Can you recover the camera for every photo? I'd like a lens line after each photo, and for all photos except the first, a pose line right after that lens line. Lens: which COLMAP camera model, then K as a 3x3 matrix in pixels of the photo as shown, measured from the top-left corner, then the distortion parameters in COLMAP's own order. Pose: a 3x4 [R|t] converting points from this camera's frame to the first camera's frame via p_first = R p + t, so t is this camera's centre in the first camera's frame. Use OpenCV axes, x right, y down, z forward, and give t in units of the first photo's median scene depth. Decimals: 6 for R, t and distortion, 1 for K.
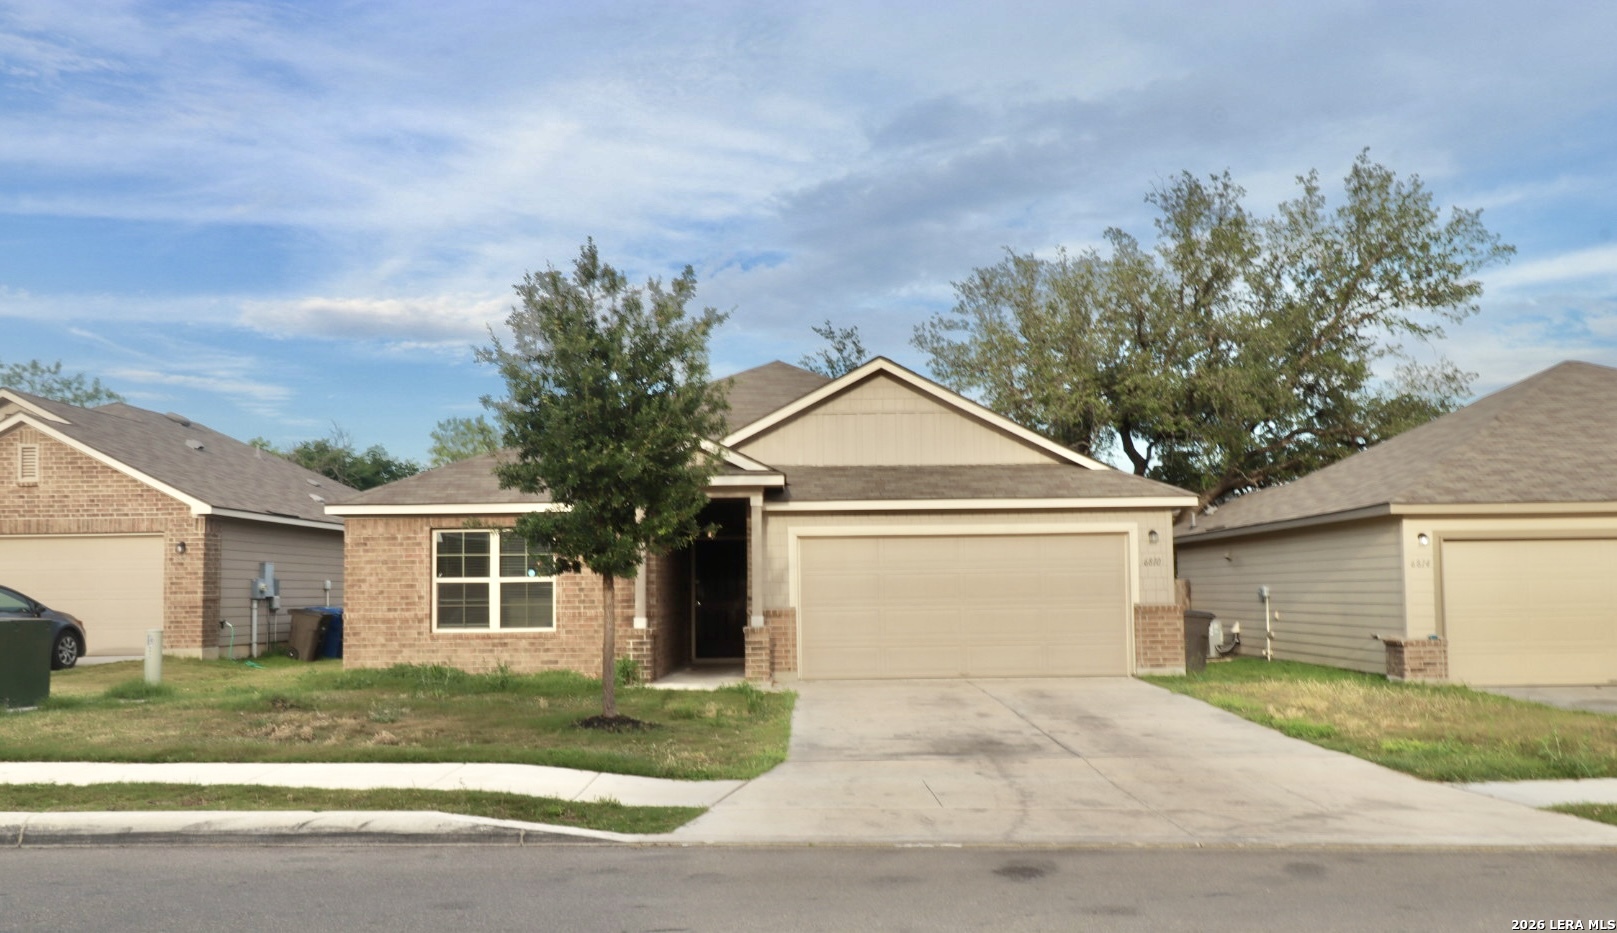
lens RADIAL K [[1425.9, 0, 808.5], [0, 1425.9, 466.5], [0, 0, 1]] dist [0.001358, -0.000773]
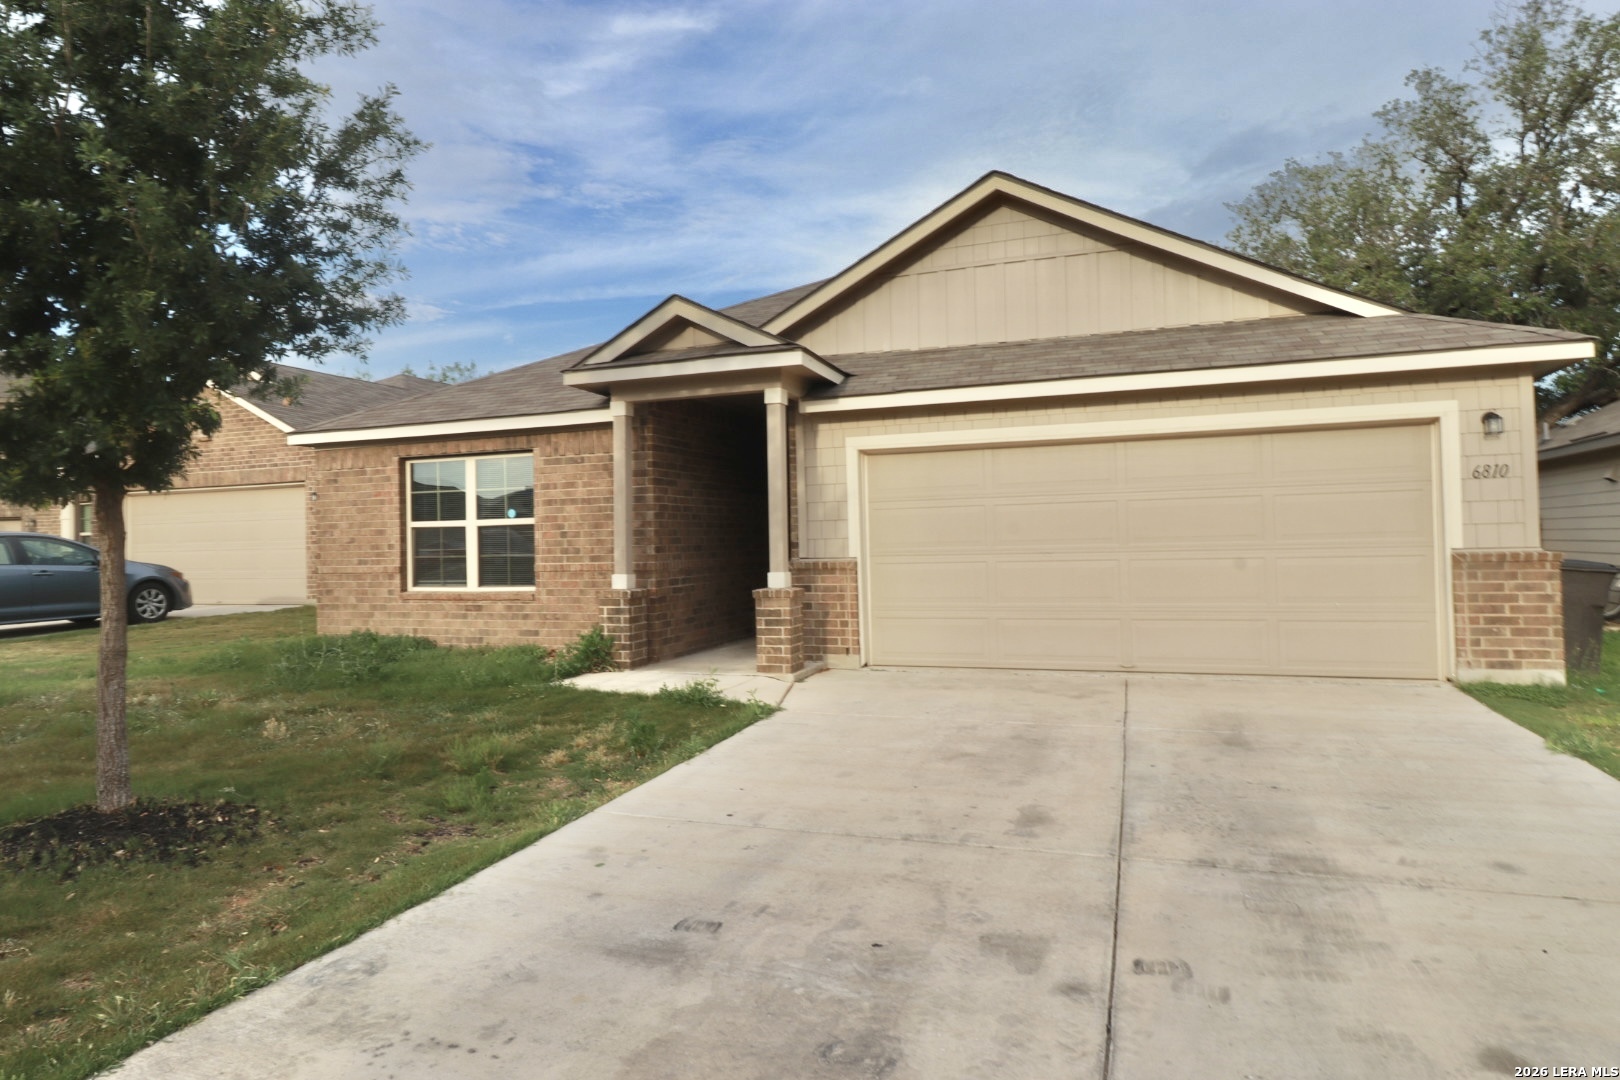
lens RADIAL K [[965.8, 0, 808.7], [0, 965.8, 512.1], [0, 0, 1]] dist [0.002382, -0.019549]
pose [[0.937656, -0.018892, -0.347050, 0.127451], [0.039997, 0.997753, 0.053751, 0.053043], [0.345255, -0.064281, 0.936305, 0.578570]]
